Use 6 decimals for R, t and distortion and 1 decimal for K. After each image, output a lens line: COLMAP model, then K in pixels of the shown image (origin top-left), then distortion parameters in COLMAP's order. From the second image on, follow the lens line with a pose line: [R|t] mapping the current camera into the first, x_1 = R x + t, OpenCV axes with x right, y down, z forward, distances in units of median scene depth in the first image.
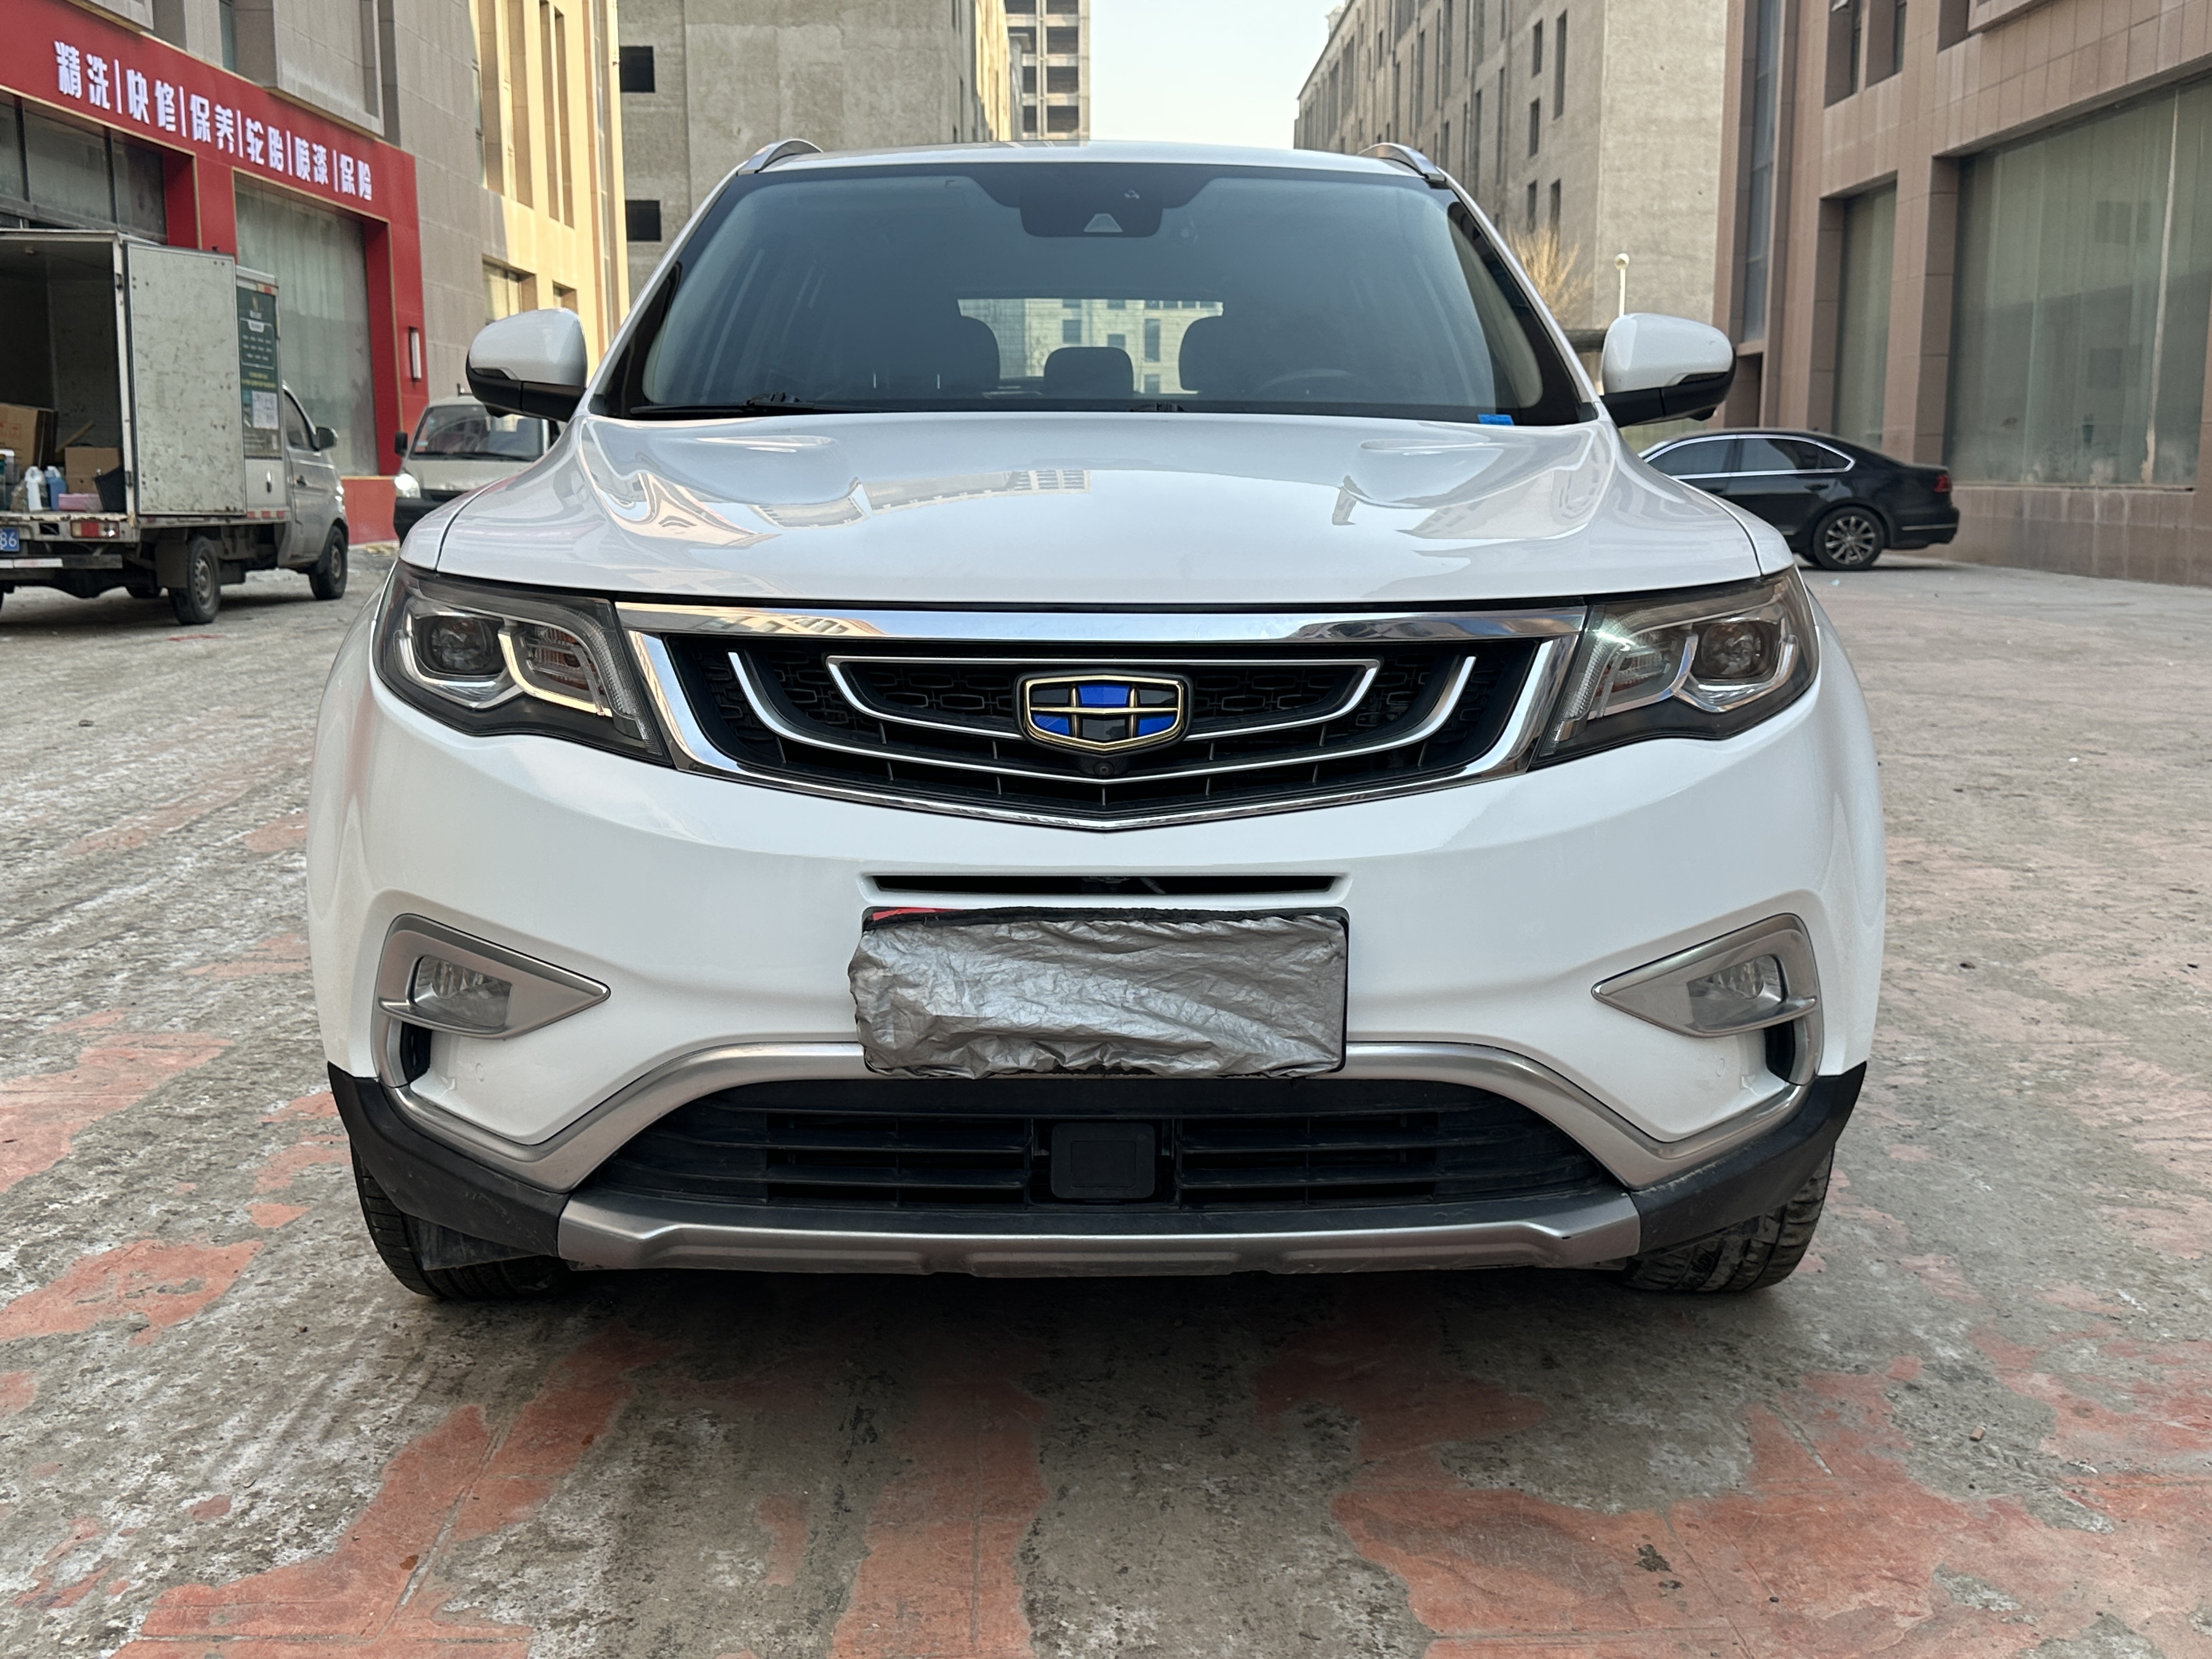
lens RADIAL K [[2278.8, 0, 1113.7], [0, 2278.8, 844.4], [0, 0, 1]] dist [0.029276, 0.000000]
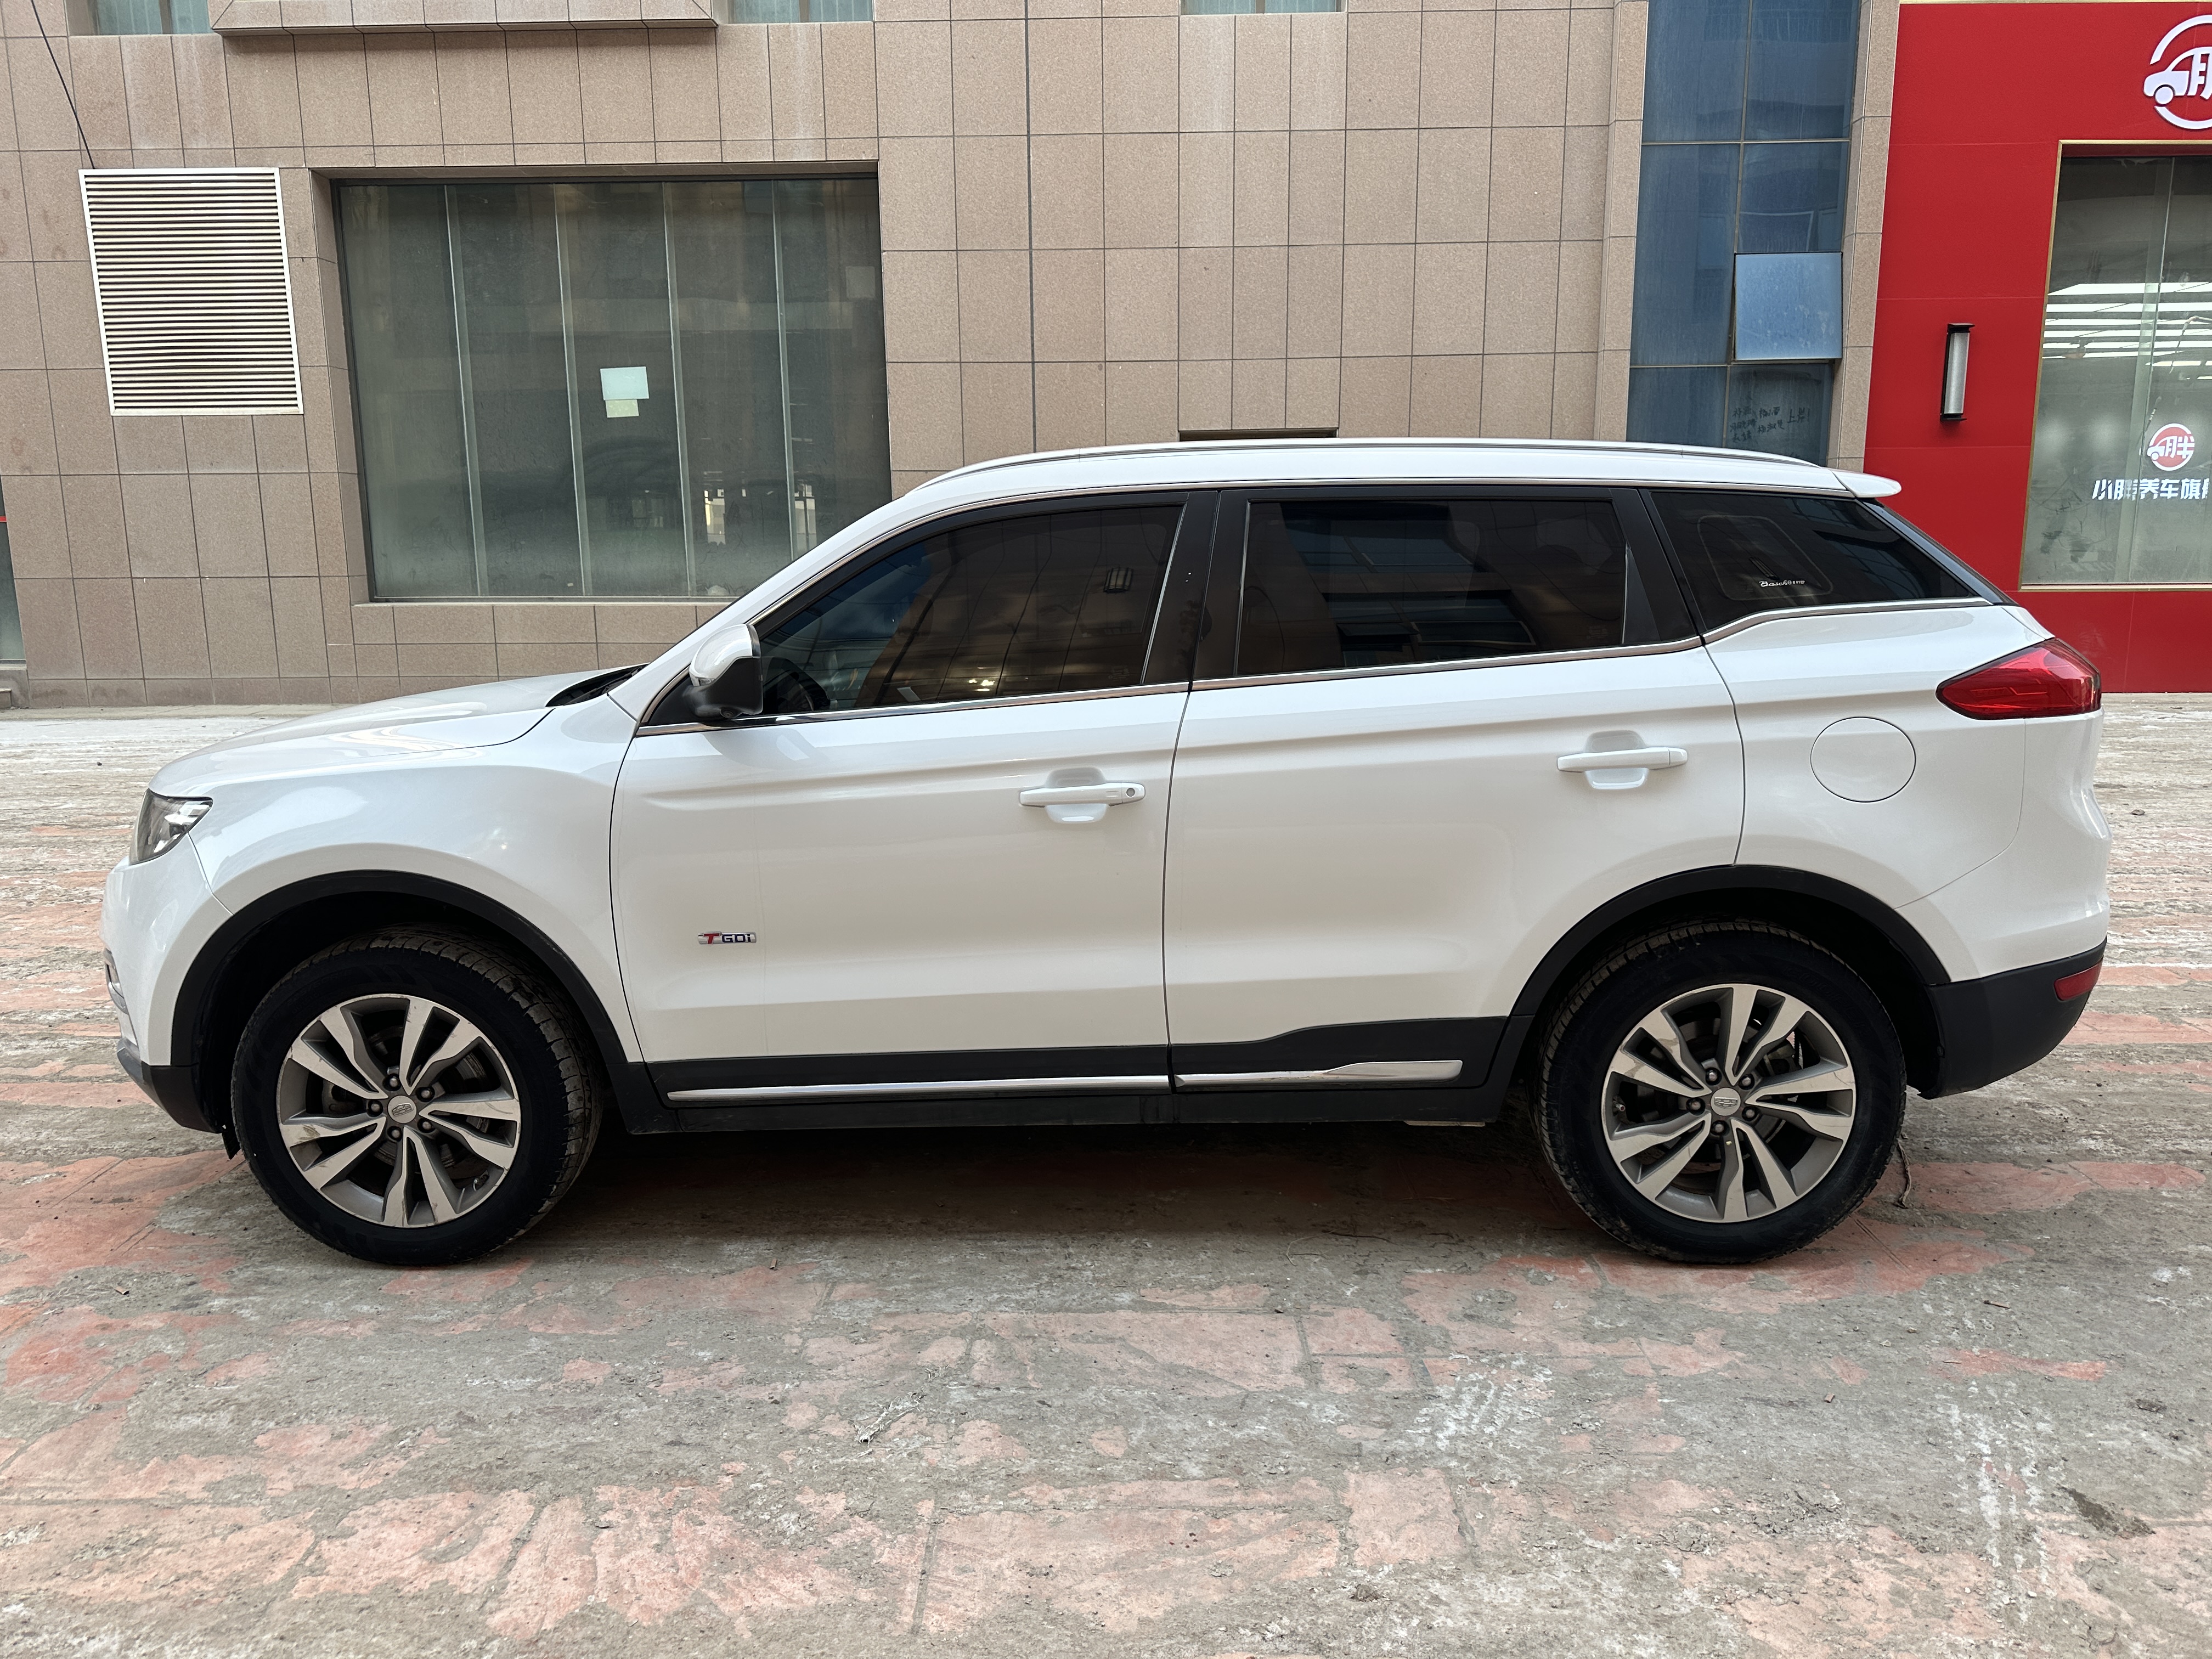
lens RADIAL K [[1550.9, 0, 1106.5], [0, 1550.9, 829.8], [0, 0, 1]] dist [0.029634, -0.033562]
pose [[-0.038852, 0.189208, -0.981168, 0.854964], [-0.154334, 0.968991, 0.192972, -0.257448], [0.987254, 0.158925, -0.008446, 0.994184]]
